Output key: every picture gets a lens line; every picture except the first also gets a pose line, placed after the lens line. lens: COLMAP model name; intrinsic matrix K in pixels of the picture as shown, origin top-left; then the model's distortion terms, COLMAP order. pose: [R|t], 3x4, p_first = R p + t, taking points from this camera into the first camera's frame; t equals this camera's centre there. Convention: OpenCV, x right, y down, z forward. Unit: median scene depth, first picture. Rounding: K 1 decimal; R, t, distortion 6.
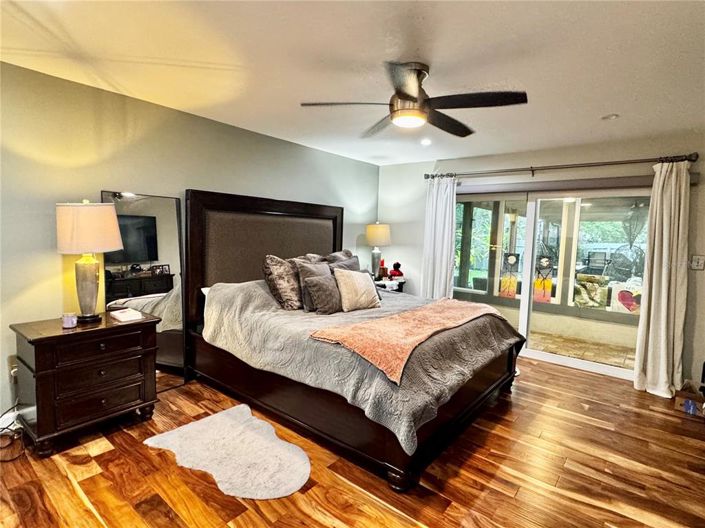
lens RADIAL K [[374.7, 0, 352.5], [0, 374.7, 264.0], [0, 0, 1]] dist [-0.004428, -0.000958]
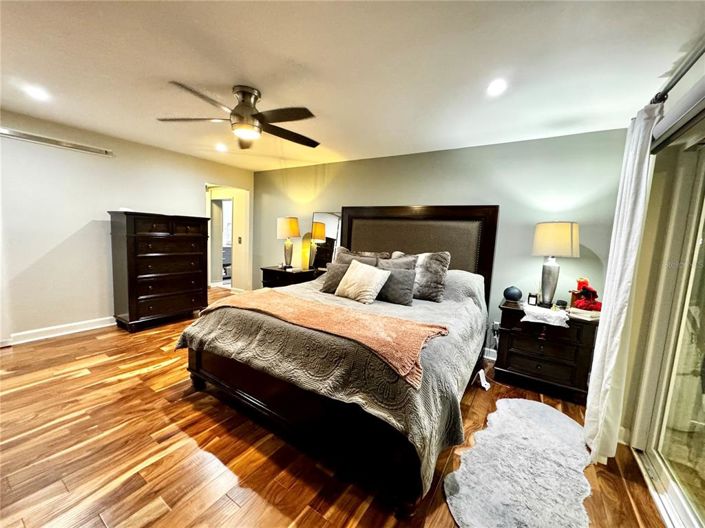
lens RADIAL K [[282.5, 0, 352.5], [0, 282.5, 264.0], [0, 0, 1]] dist [-0.000792, -0.000002]
pose [[0.103043, 0.081268, -0.991351, 1.020531], [-0.127807, 0.989477, 0.067830, -0.042416], [0.986432, 0.119712, 0.112346, 1.117848]]
